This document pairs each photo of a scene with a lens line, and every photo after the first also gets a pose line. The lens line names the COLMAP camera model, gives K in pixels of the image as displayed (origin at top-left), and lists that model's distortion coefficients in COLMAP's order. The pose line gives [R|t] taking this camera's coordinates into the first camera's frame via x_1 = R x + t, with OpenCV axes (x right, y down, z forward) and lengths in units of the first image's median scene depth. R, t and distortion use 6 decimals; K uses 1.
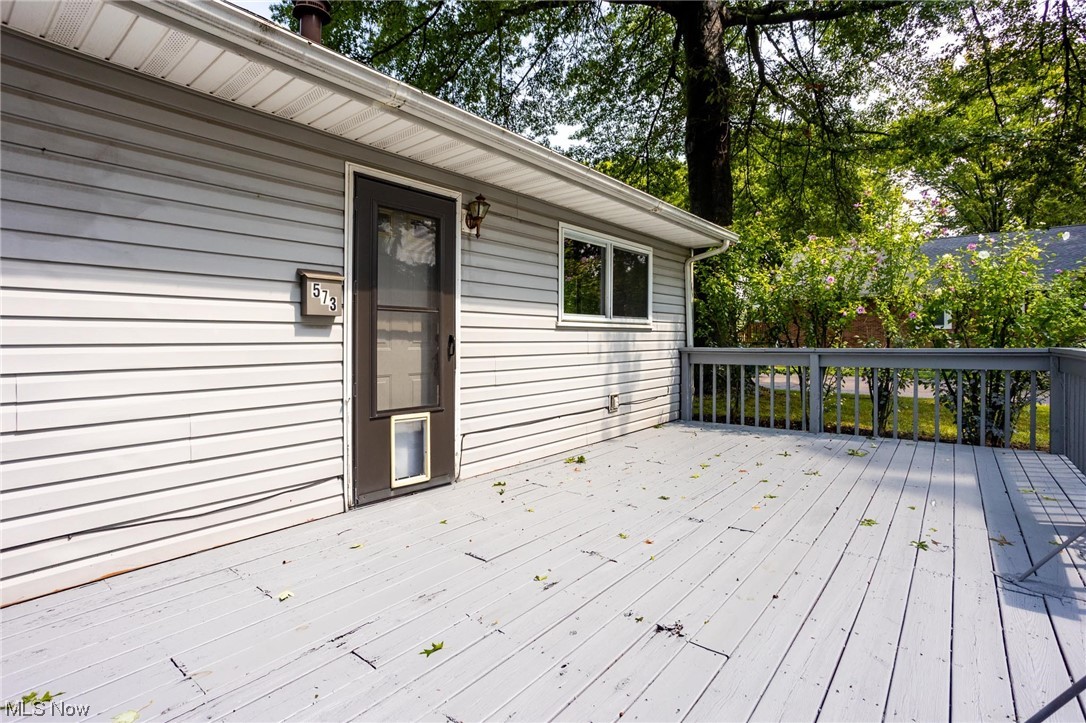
lens RADIAL K [[533.2, 0, 542.0], [0, 533.2, 335.4], [0, 0, 1]] dist [-0.042808, 0.020272]
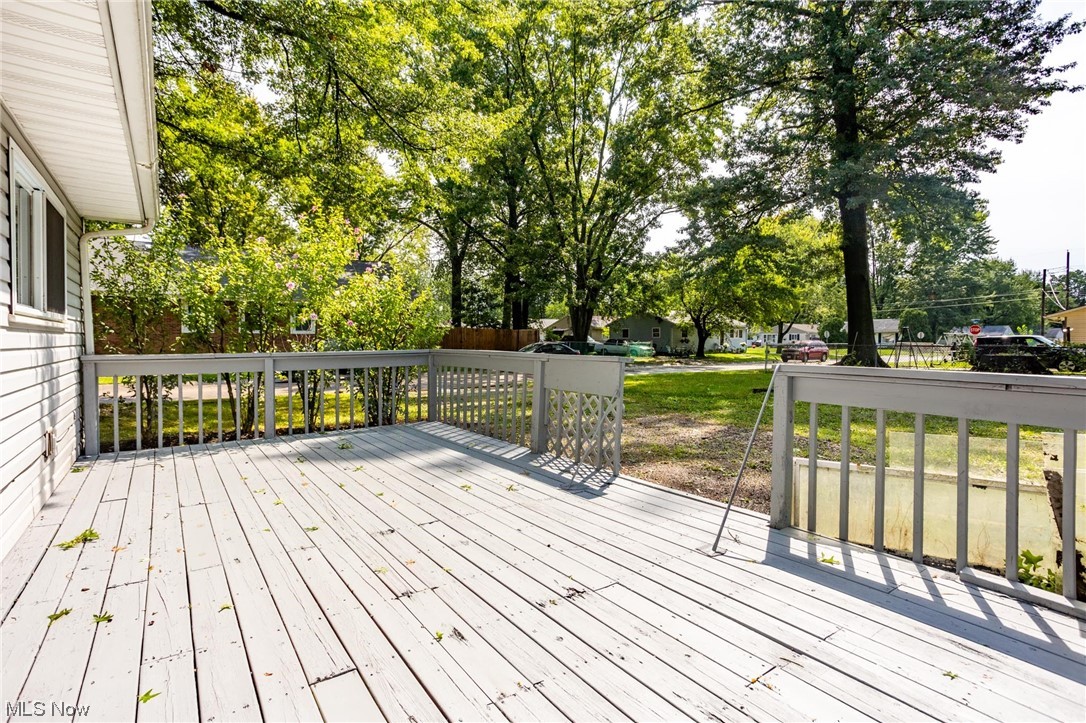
lens RADIAL K [[533.2, 0, 542.2], [0, 533.2, 353.9], [0, 0, 1]] dist [-0.042808, 0.020272]
pose [[0.276047, -0.024038, 0.960844, -0.427273], [-0.003838, 0.999652, 0.026112, -0.000560], [-0.961137, -0.010896, 0.275858, 0.361531]]
